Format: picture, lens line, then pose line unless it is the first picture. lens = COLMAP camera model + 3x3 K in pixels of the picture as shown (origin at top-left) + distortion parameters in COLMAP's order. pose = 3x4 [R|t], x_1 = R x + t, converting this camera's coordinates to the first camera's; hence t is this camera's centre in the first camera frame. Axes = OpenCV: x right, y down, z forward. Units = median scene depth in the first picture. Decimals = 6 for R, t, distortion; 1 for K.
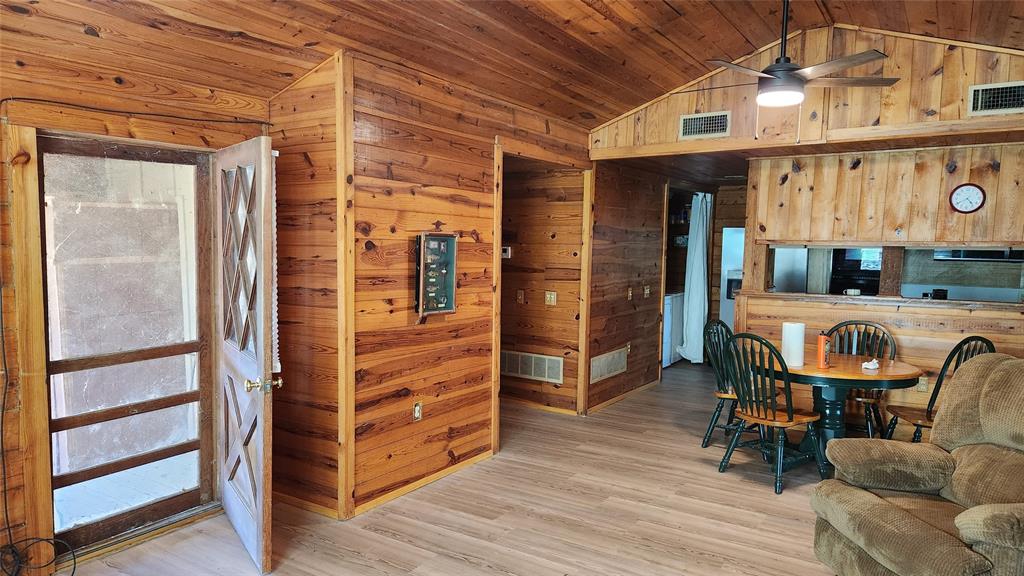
lens RADIAL K [[656.8, 0, 512.0], [0, 656.8, 288.0], [0, 0, 1]] dist [0.004740, -0.000348]
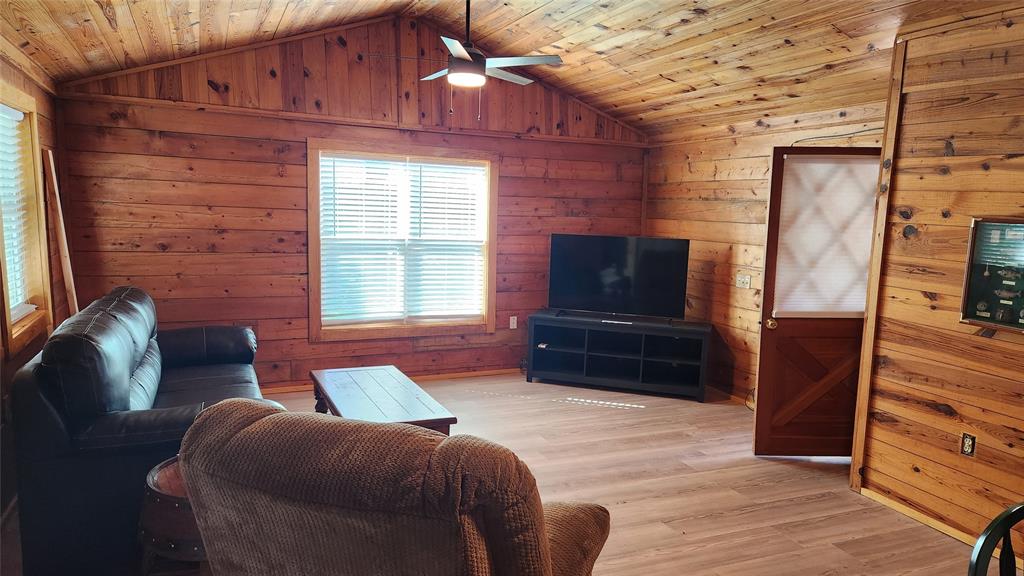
lens RADIAL K [[656.8, 0, 512.0], [0, 656.8, 288.0], [0, 0, 1]] dist [0.004740, -0.000348]
pose [[-0.520668, 0.075086, -0.850451, 0.872028], [-0.106634, 0.982606, 0.152038, -0.064681], [0.847074, 0.169848, -0.503604, 0.981644]]
